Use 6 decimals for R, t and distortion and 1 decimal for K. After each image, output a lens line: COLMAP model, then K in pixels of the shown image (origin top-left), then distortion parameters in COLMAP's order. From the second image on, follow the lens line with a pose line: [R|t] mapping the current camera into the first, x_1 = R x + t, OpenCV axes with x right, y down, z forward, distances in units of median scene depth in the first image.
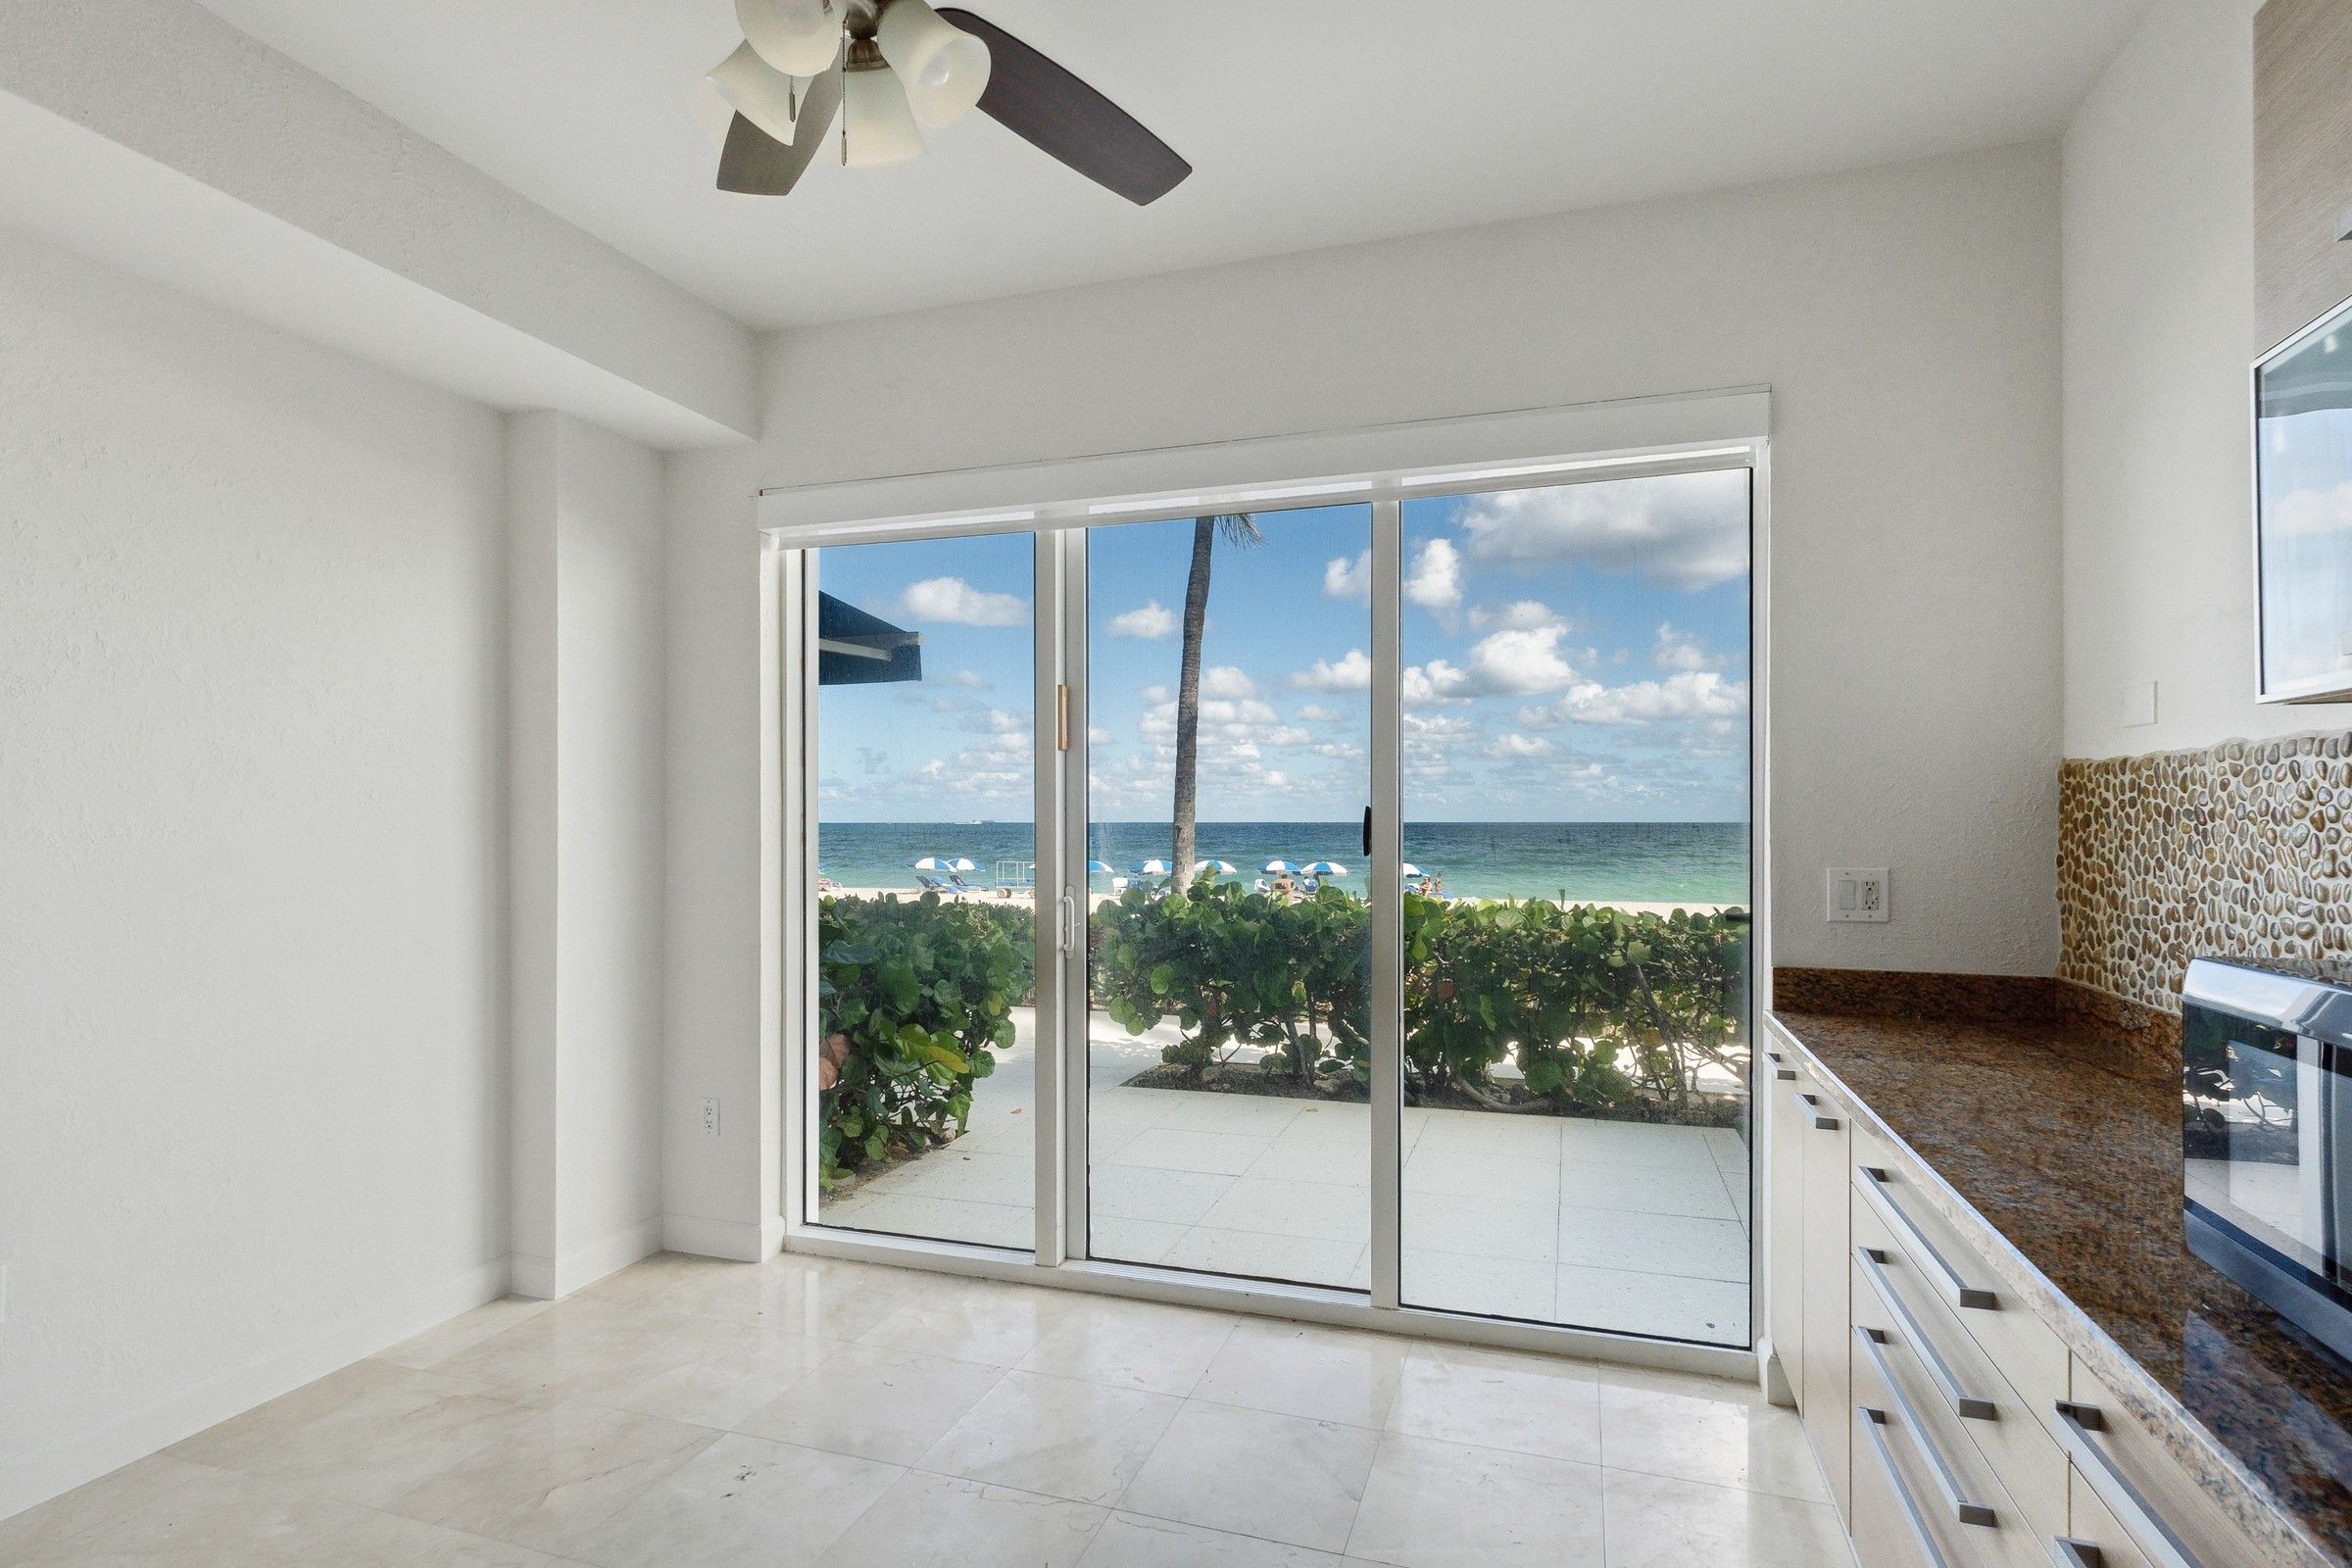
lens RADIAL K [[1153.0, 0, 1188.4], [0, 1153.0, 791.1], [0, 0, 1]] dist [-0.000947, -0.000124]
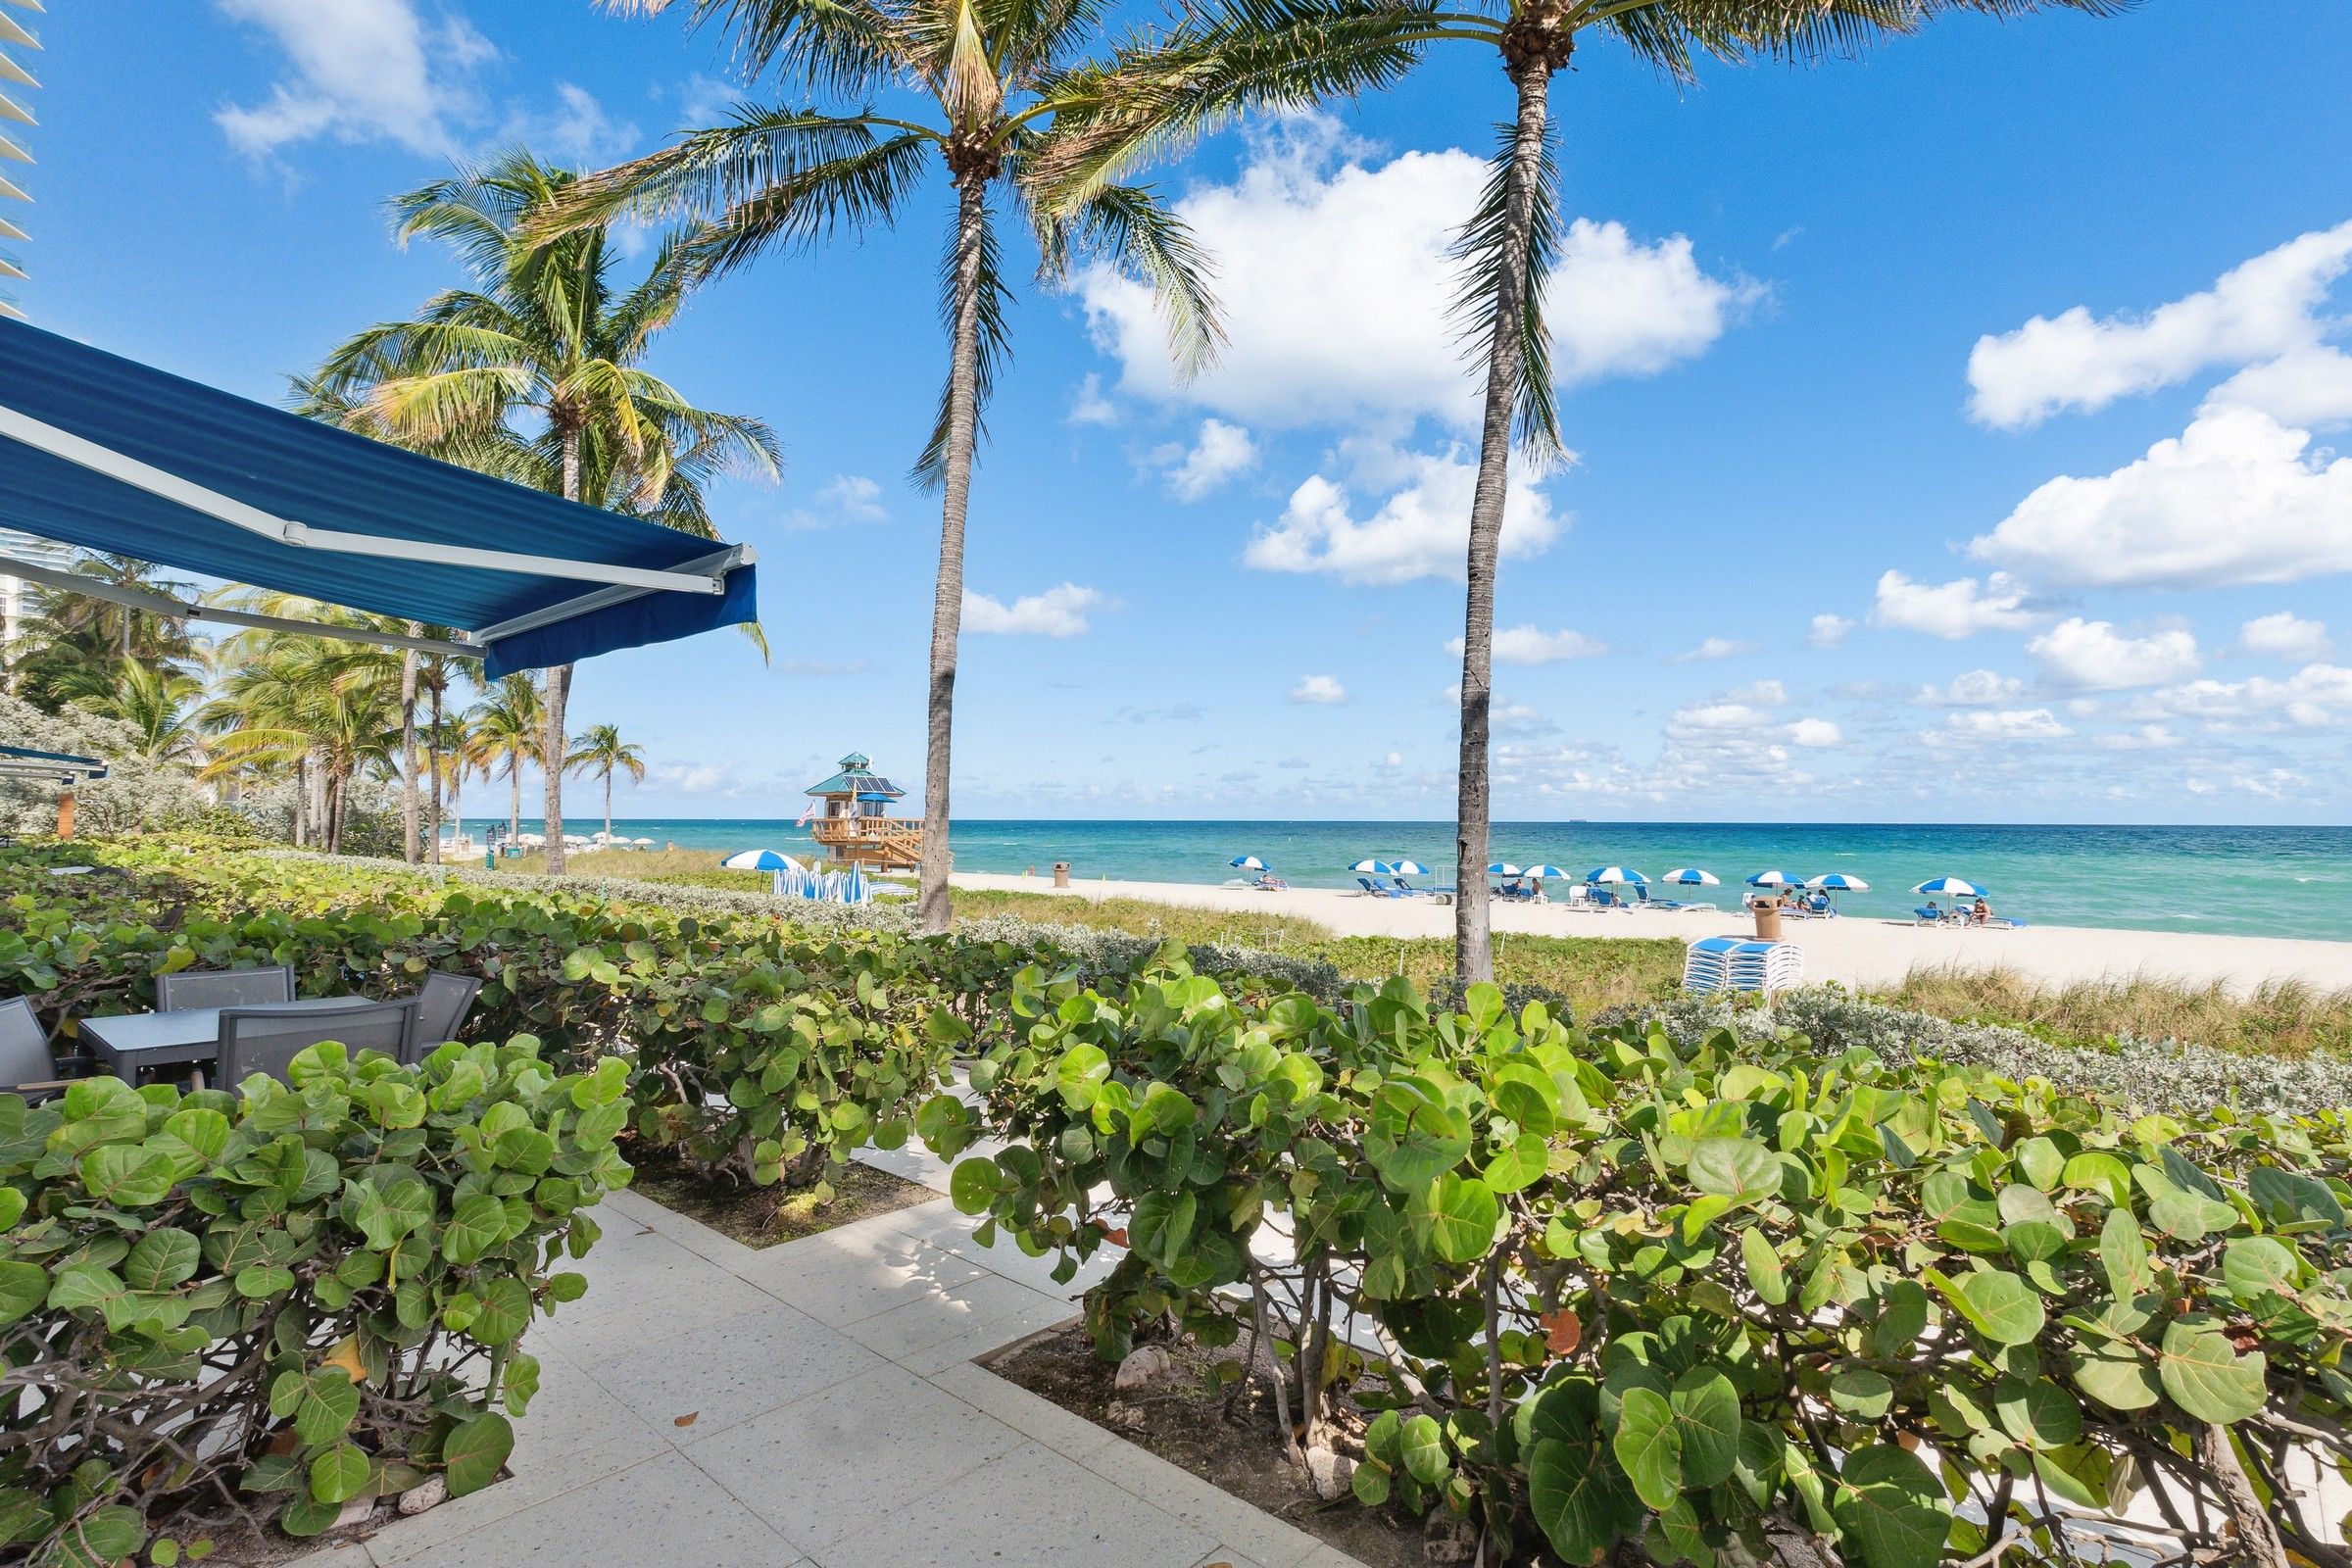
lens RADIAL K [[1153.0, 0, 1188.4], [0, 1153.0, 791.1], [0, 0, 1]] dist [-0.000947, -0.000124]
pose [[0.916583, -0.006679, -0.399788, 0.121668], [0.006814, 0.999976, -0.001085, -0.001415], [0.399785, -0.001730, 0.916607, 0.283575]]
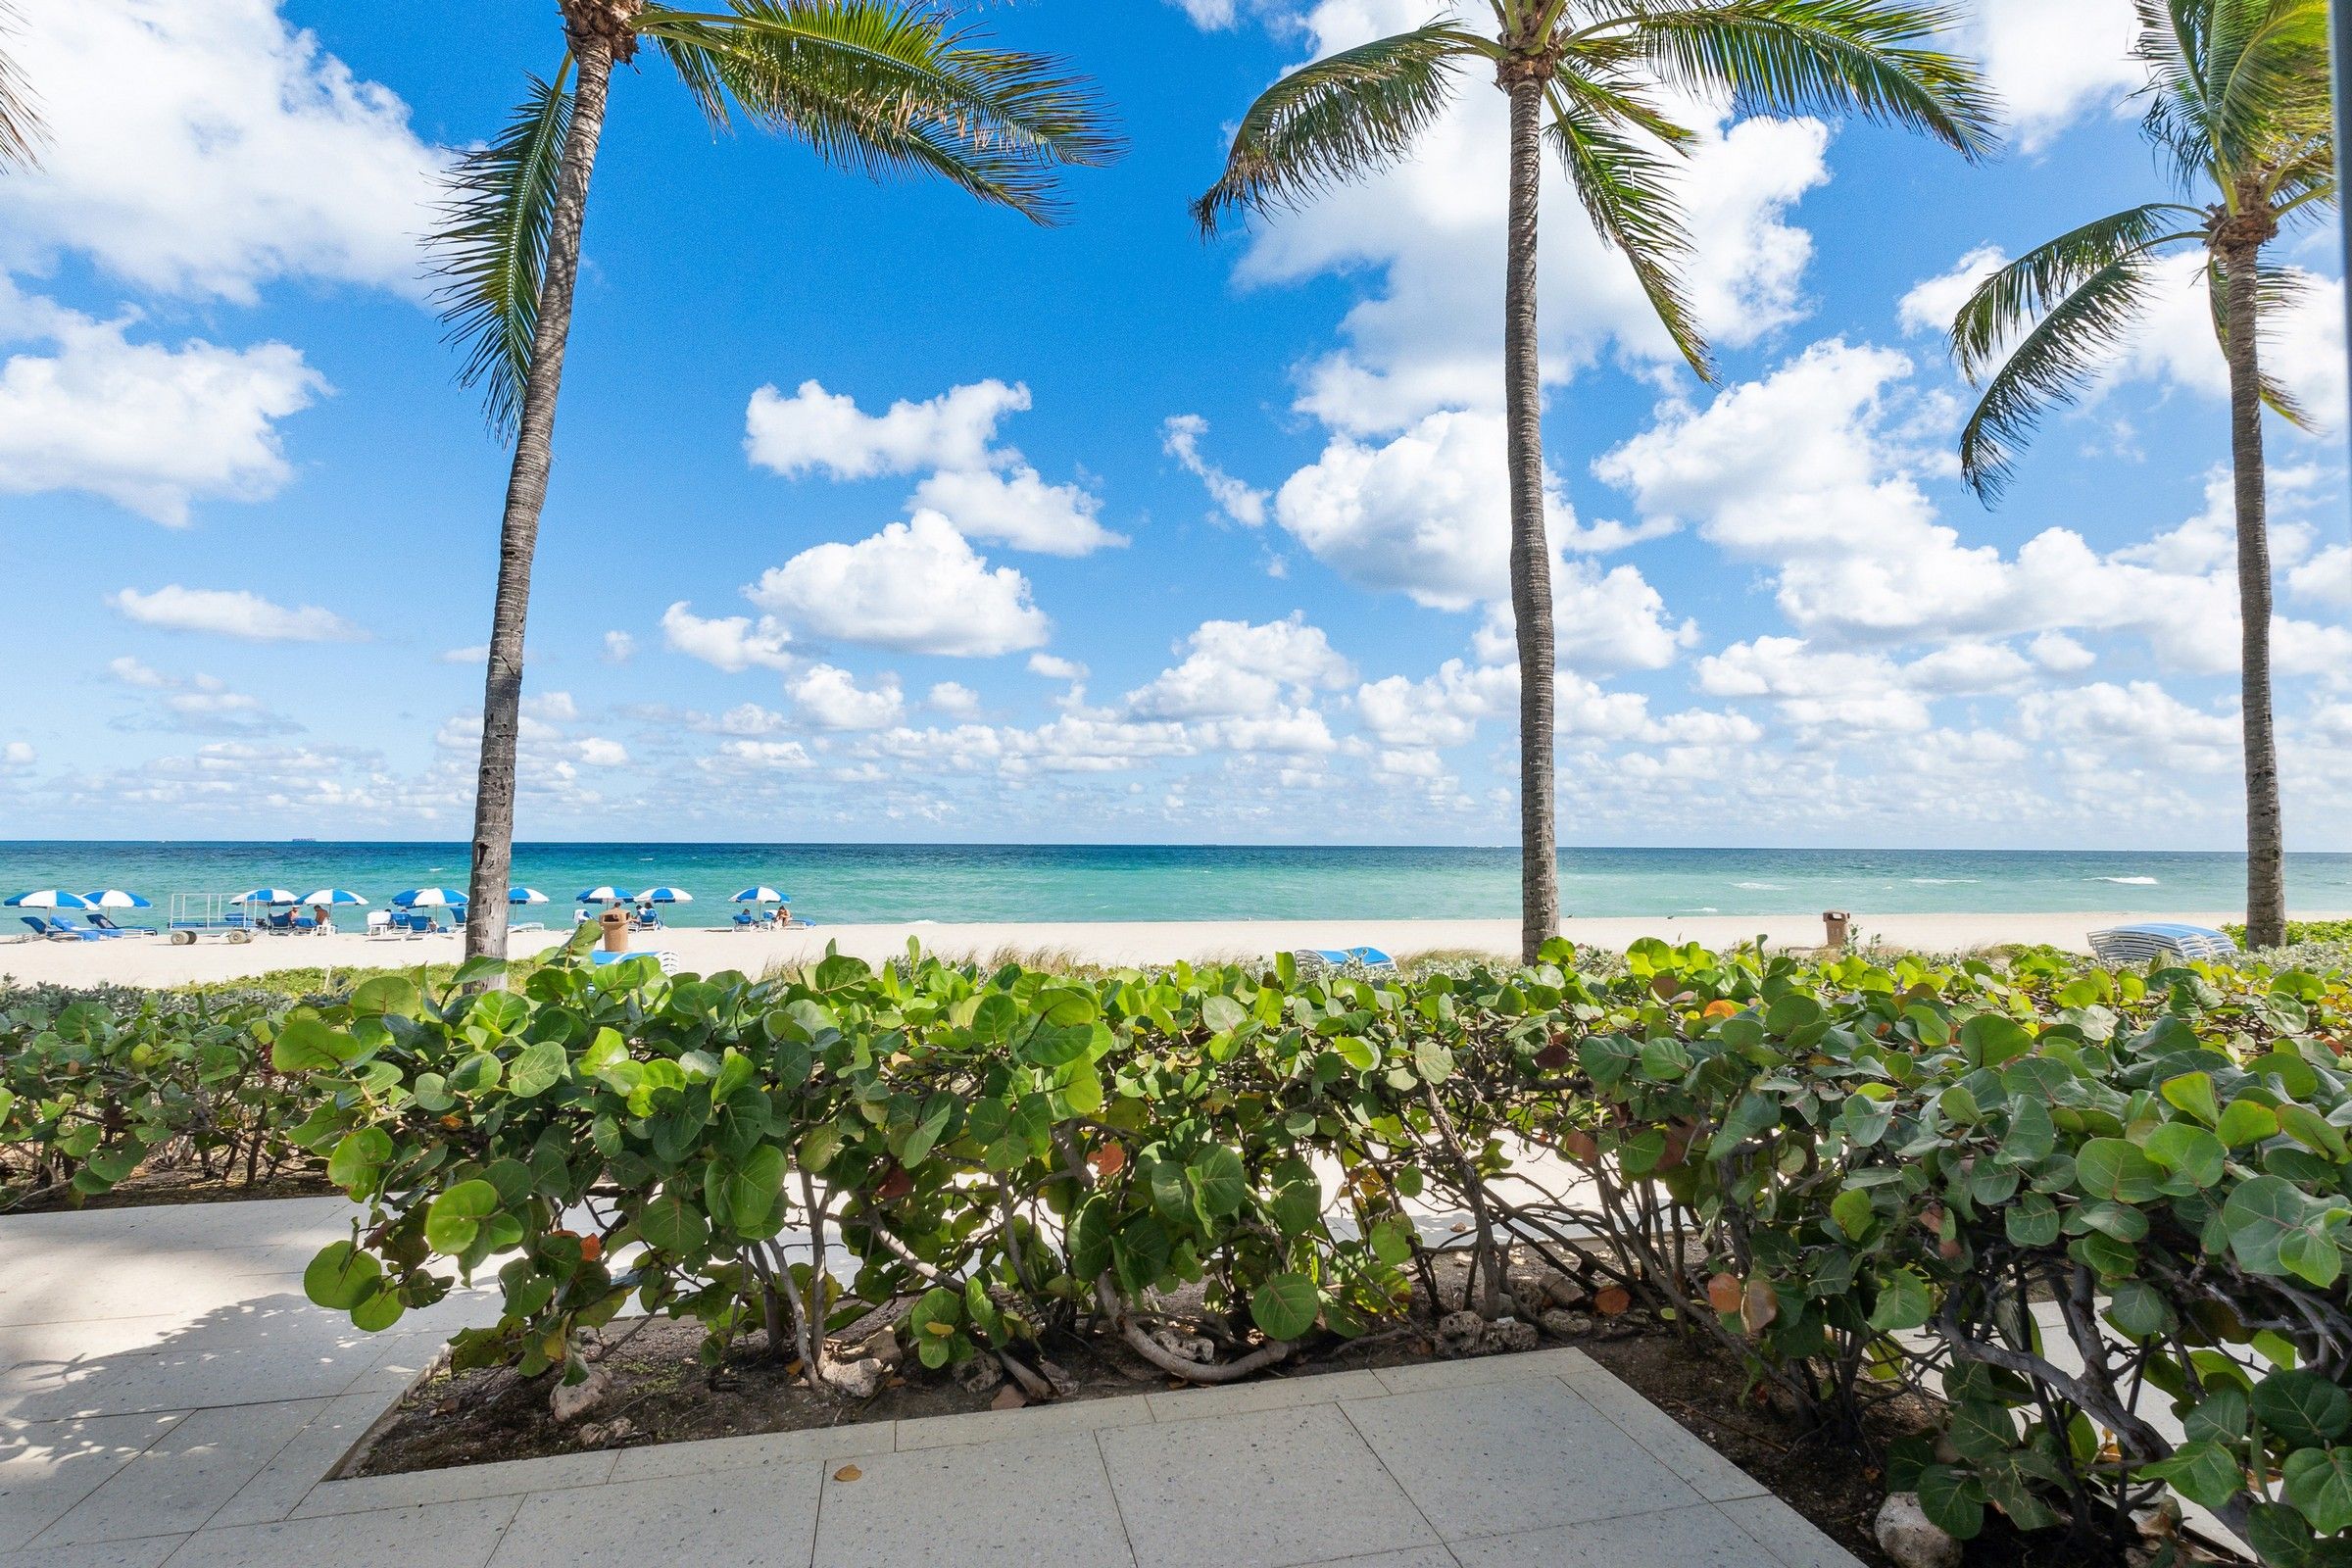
lens RADIAL K [[1153.0, 0, 1188.4], [0, 1153.0, 791.1], [0, 0, 1]] dist [-0.000947, -0.000124]
pose [[0.852691, 0.025773, 0.521780, -0.009007], [-0.016619, 0.999615, -0.022217, 0.008575], [-0.522152, 0.010272, 0.852791, 0.250896]]
